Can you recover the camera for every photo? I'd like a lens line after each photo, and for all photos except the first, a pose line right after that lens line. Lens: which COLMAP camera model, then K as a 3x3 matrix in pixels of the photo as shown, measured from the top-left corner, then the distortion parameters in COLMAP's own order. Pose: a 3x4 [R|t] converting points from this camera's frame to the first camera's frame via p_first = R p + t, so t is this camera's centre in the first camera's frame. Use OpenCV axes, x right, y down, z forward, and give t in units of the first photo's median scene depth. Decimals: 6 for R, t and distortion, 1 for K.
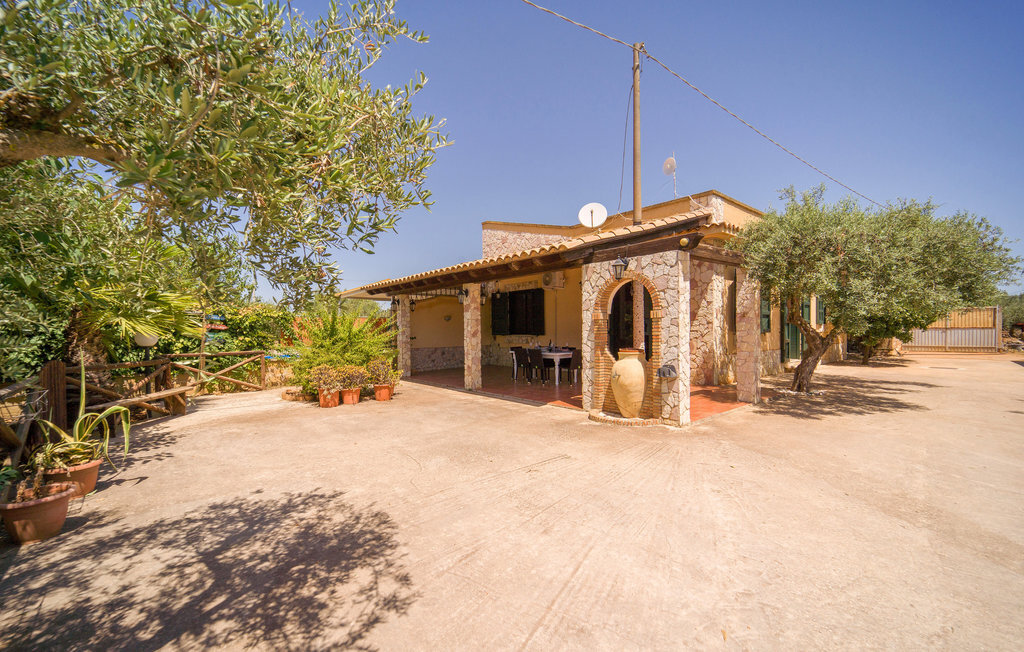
lens RADIAL K [[409.6, 0, 515.5], [0, 409.6, 321.5], [0, 0, 1]] dist [-0.000766, -0.000033]
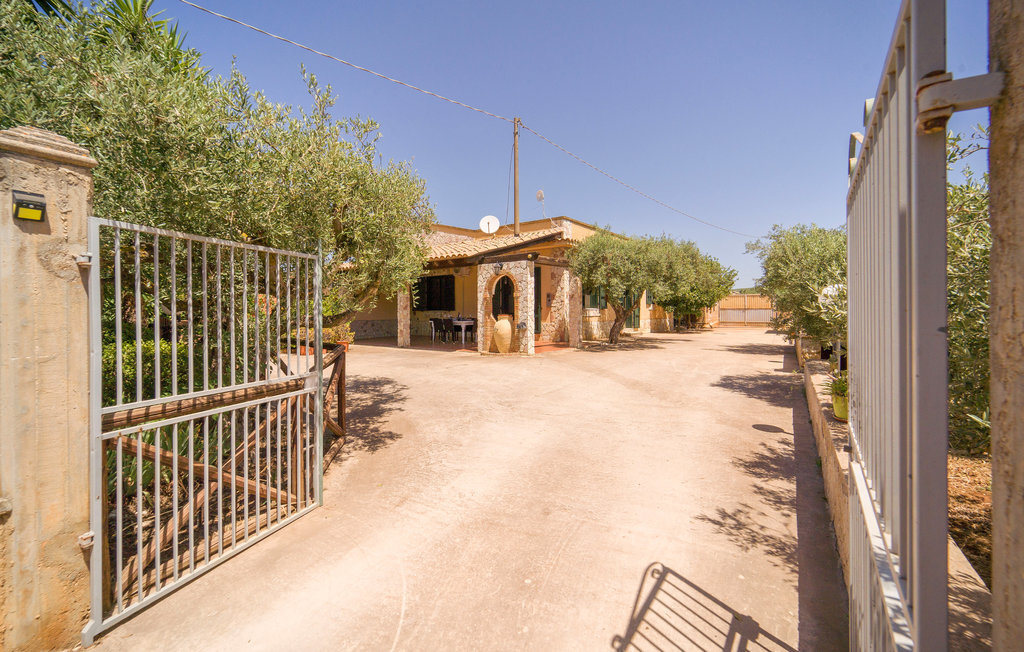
lens RADIAL K [[409.6, 0, 515.5], [0, 409.6, 321.5], [0, 0, 1]] dist [-0.000766, -0.000033]
pose [[0.976375, -0.000545, 0.216081, -0.042018], [-0.009040, 0.999018, 0.043368, 0.017036], [-0.215893, -0.044297, 0.975412, -0.597205]]
